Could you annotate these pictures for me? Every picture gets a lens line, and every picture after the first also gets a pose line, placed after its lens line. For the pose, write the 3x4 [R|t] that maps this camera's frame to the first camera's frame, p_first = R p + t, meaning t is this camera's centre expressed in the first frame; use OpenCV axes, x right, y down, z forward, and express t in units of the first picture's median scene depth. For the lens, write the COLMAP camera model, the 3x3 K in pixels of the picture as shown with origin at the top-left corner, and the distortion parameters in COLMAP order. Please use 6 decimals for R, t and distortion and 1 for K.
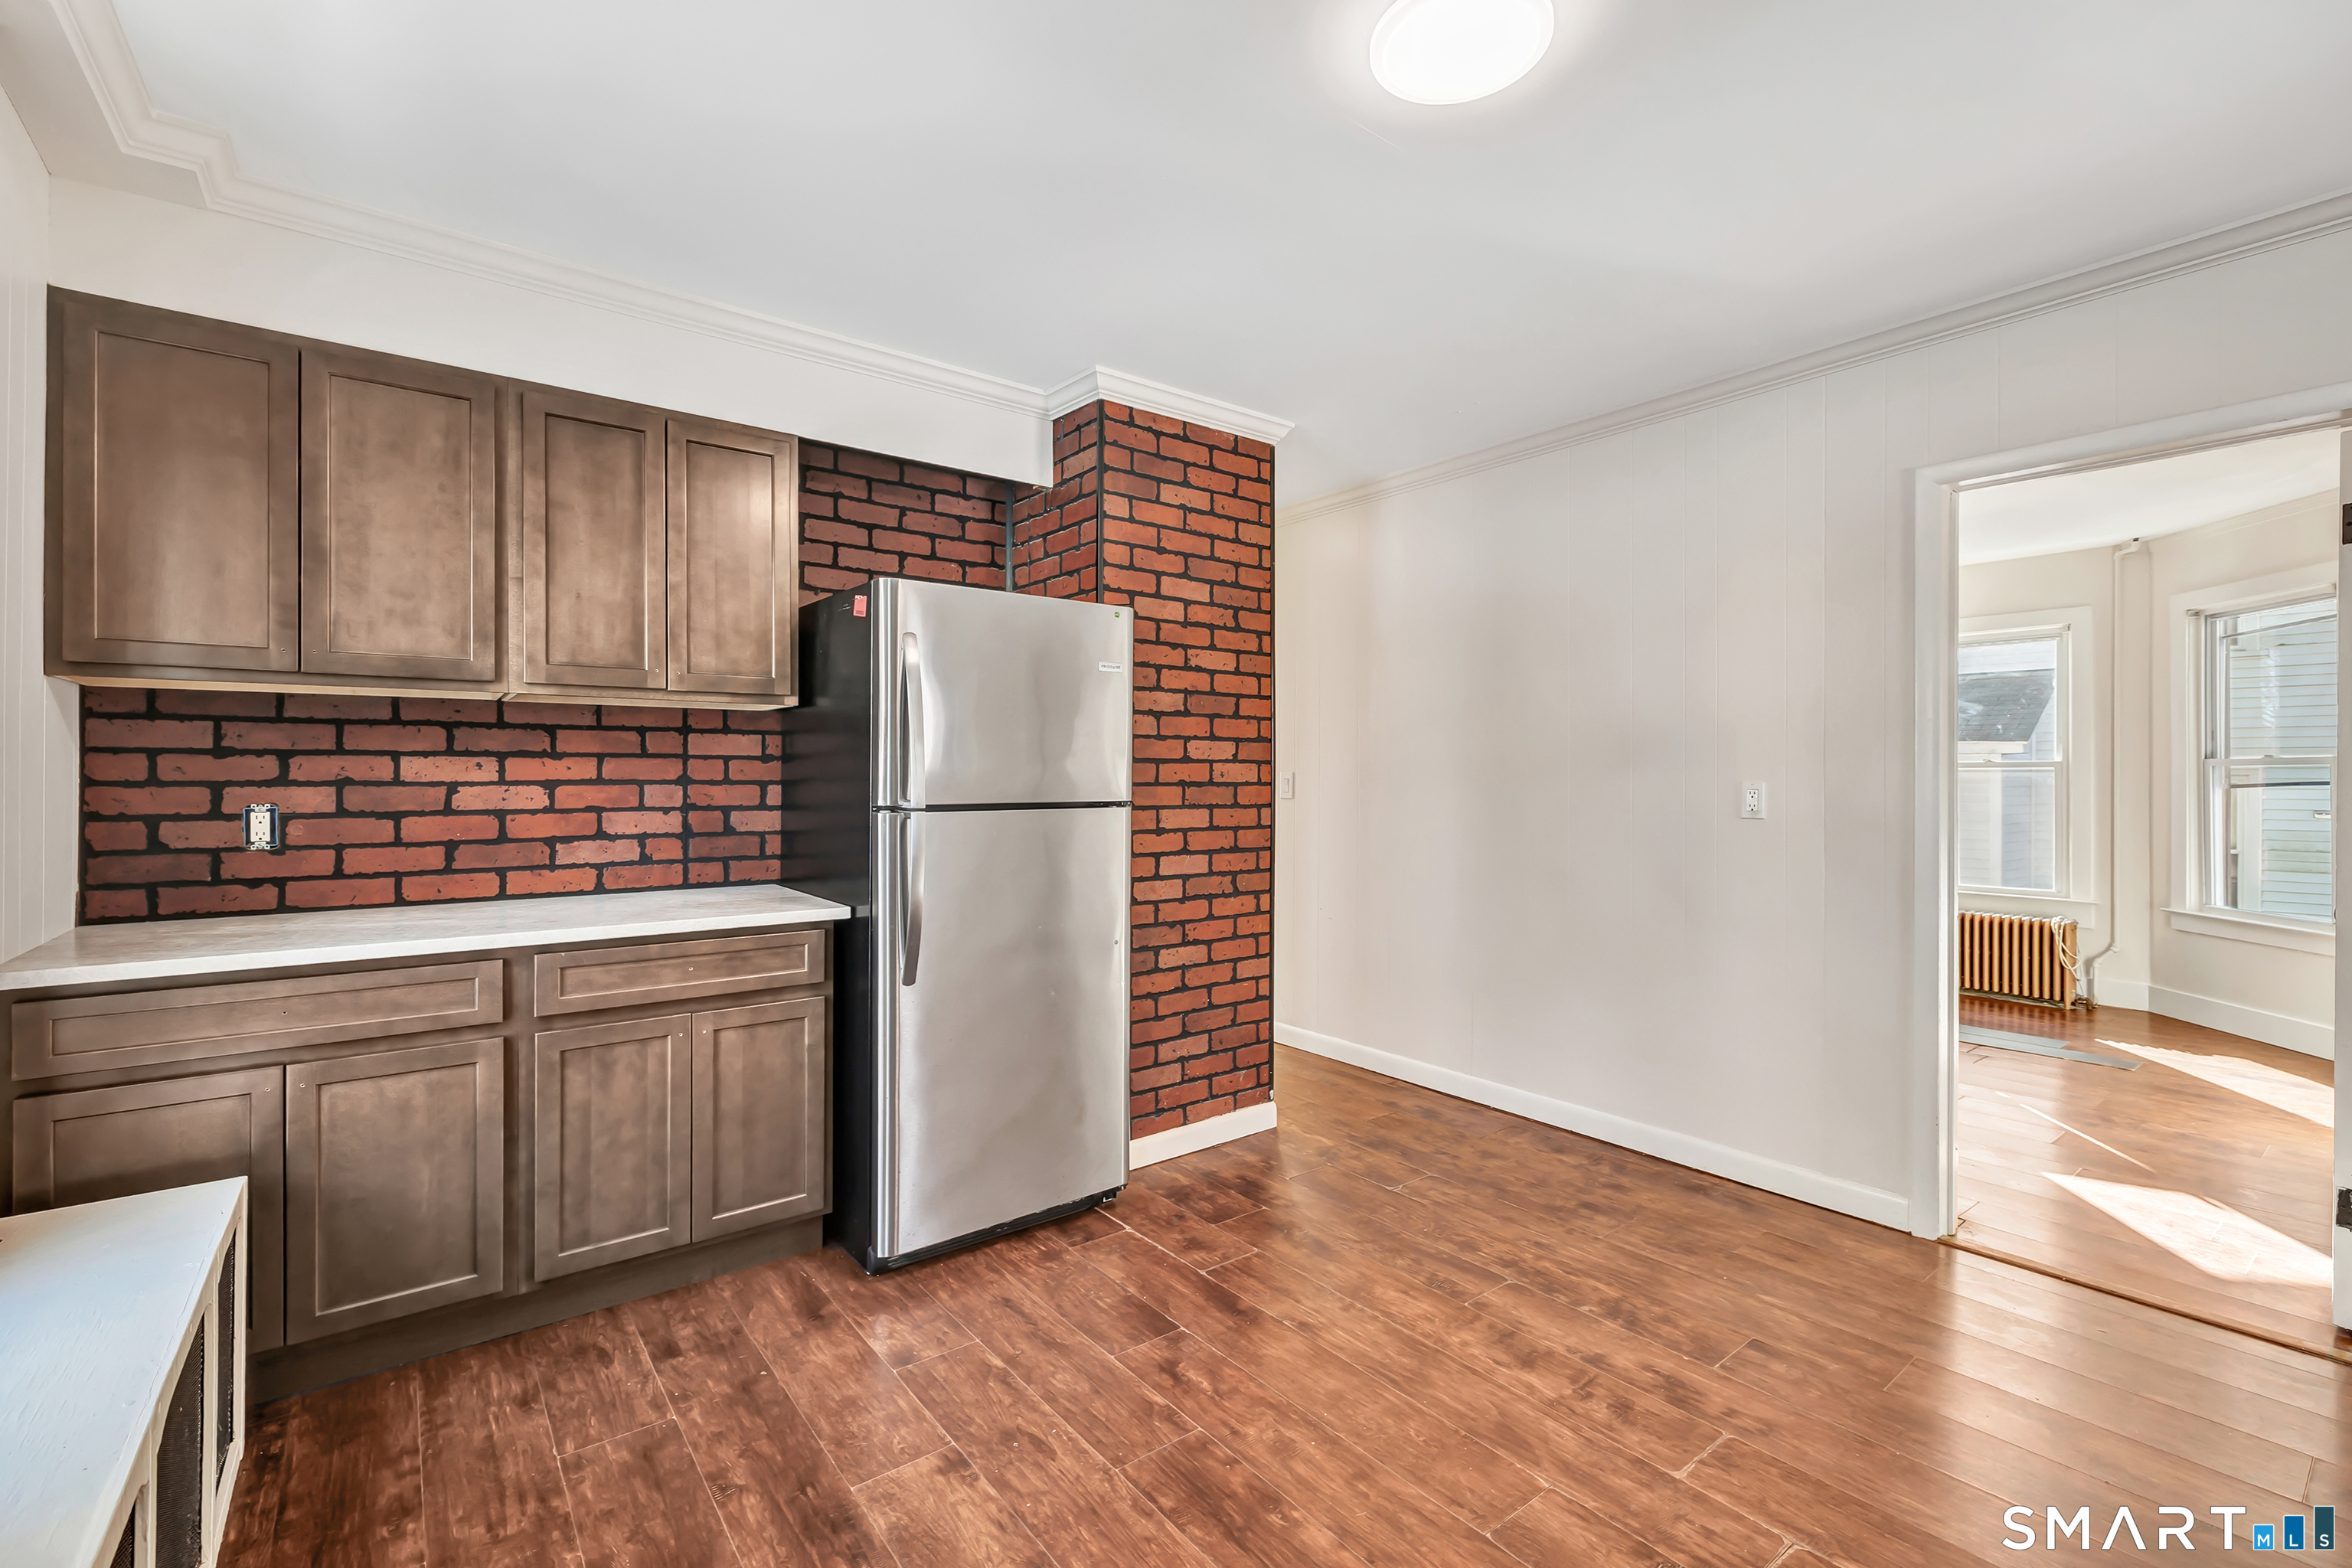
lens RADIAL K [[1005.3, 0, 1176.0], [0, 1005.3, 784.0], [0, 0, 1]] dist [-0.001308, -0.000007]
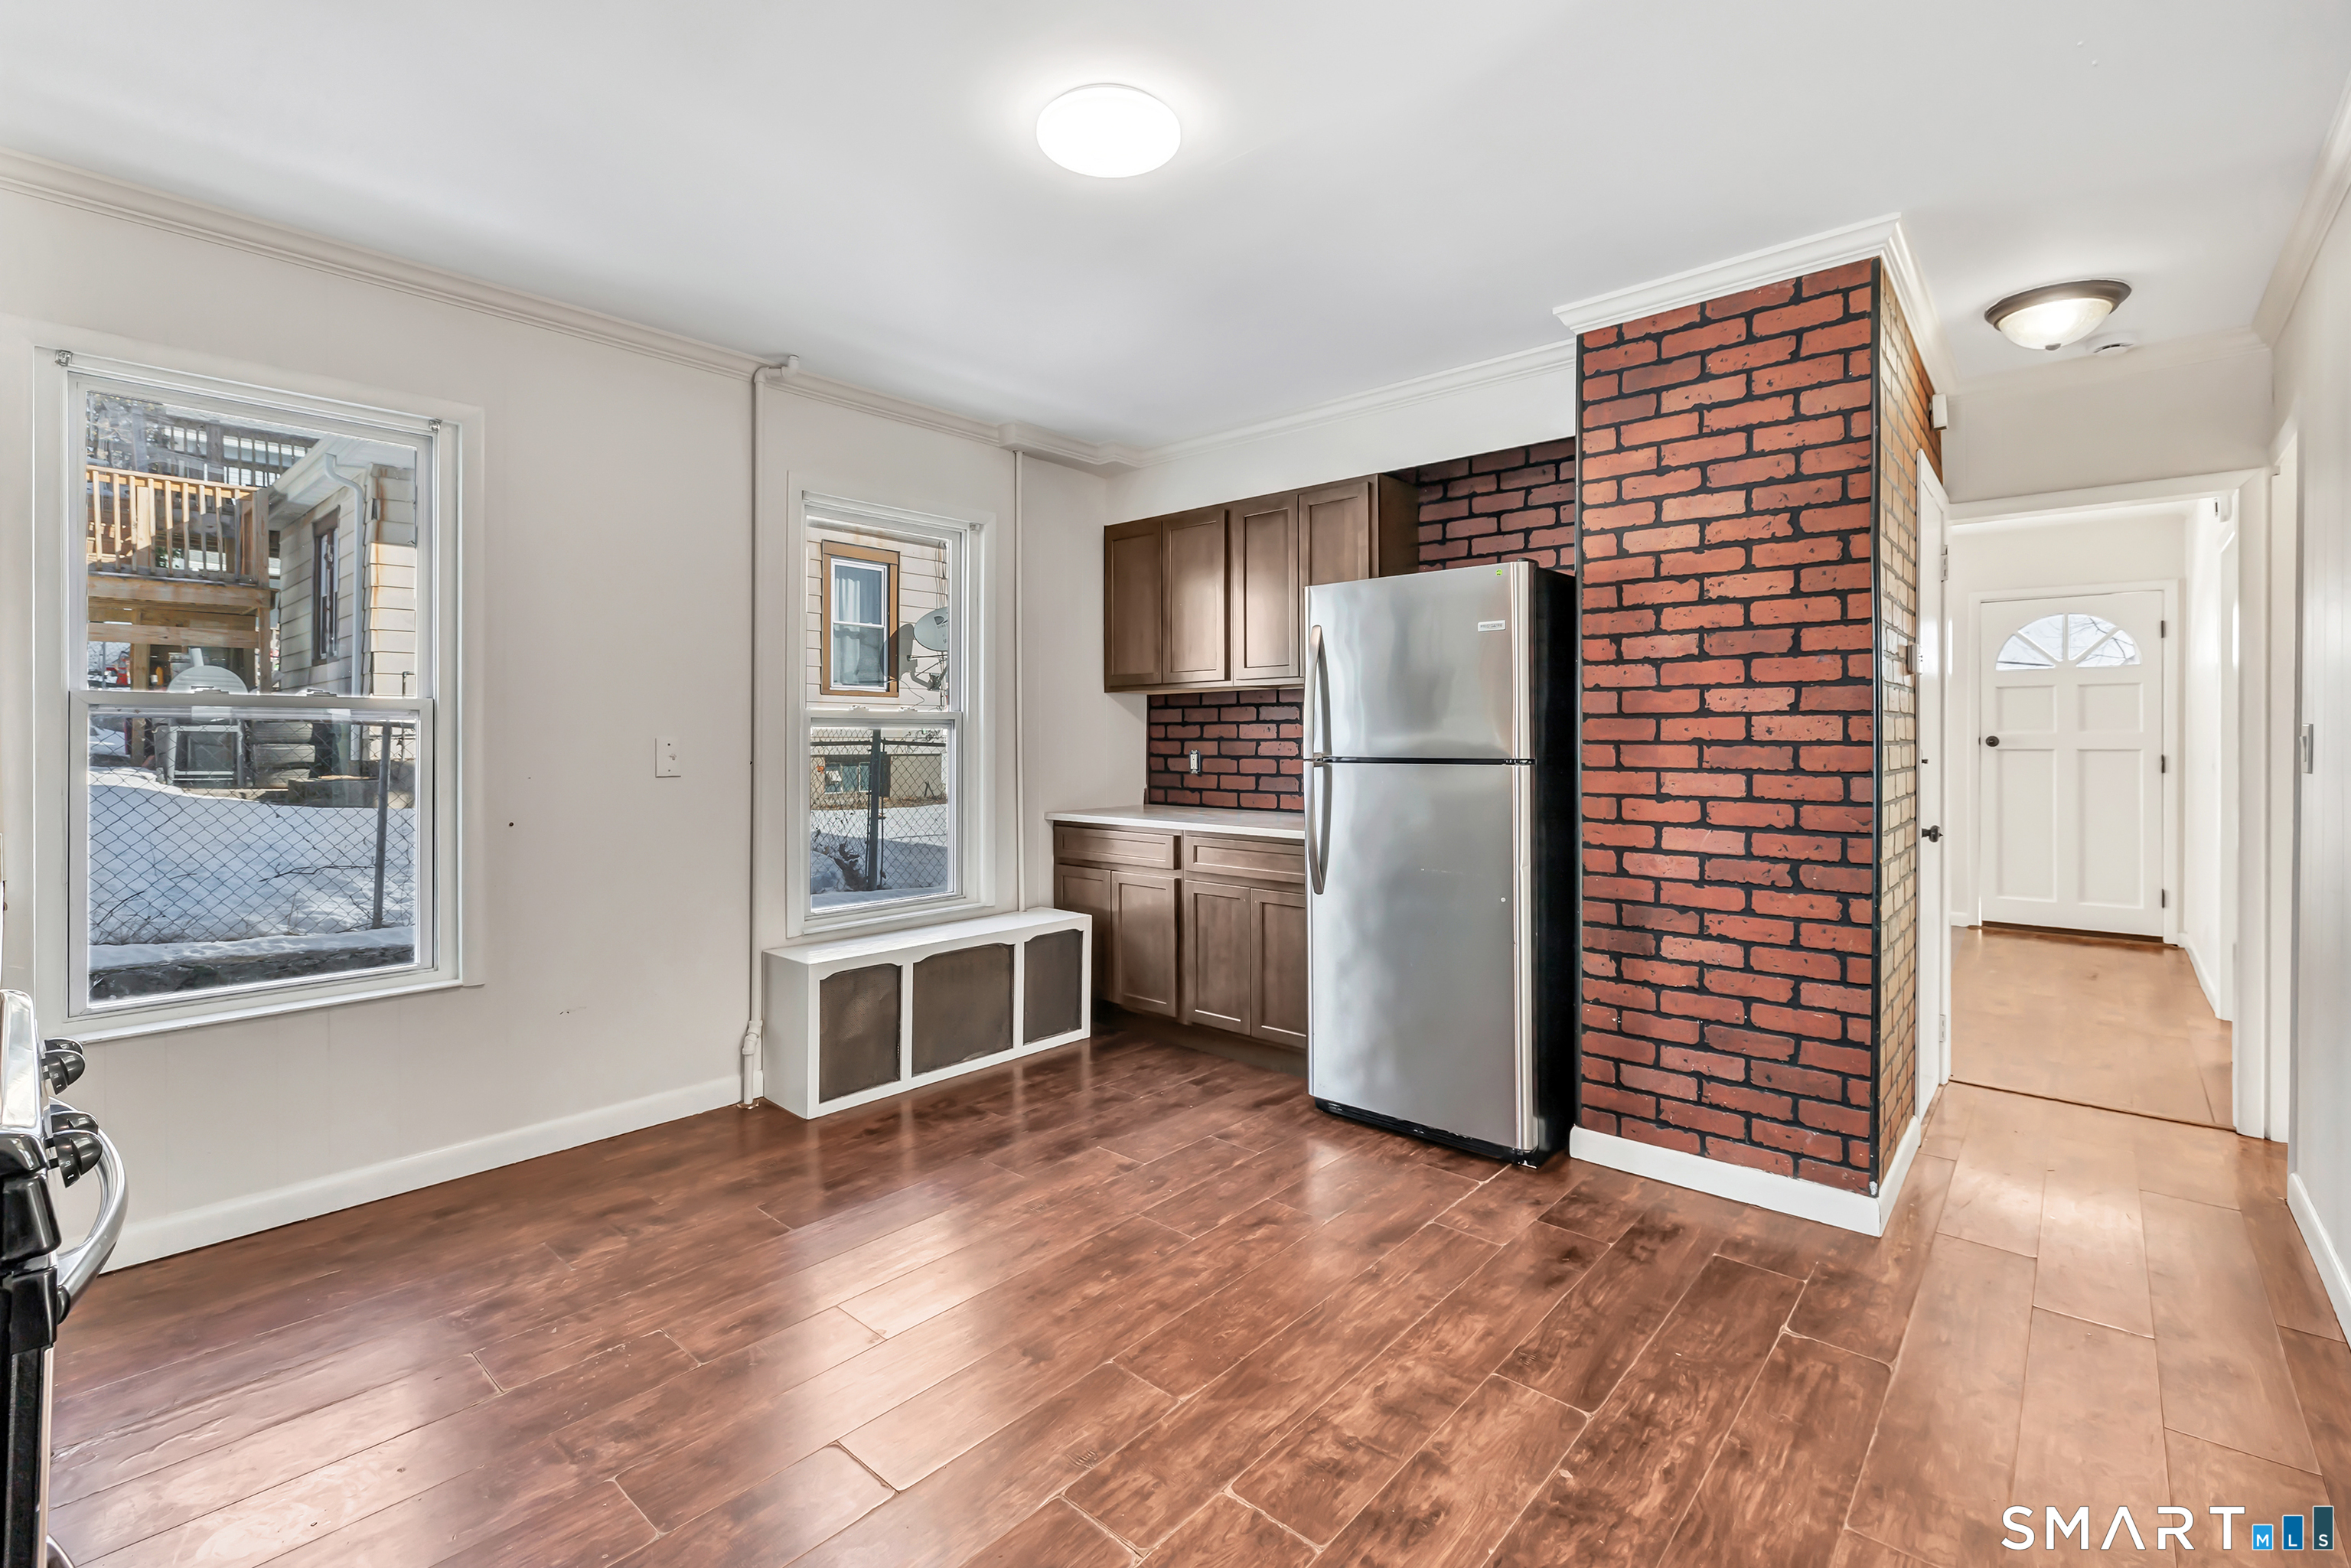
lens RADIAL K [[1039.9, 0, 1172.8], [0, 1039.9, 746.1], [0, 0, 1]] dist [0.000711, -0.000022]
pose [[0.188436, 0.007185, -0.982059, 0.785187], [-0.005247, 0.999966, 0.006309, -0.000199], [0.982071, 0.003964, 0.188468, 0.424245]]
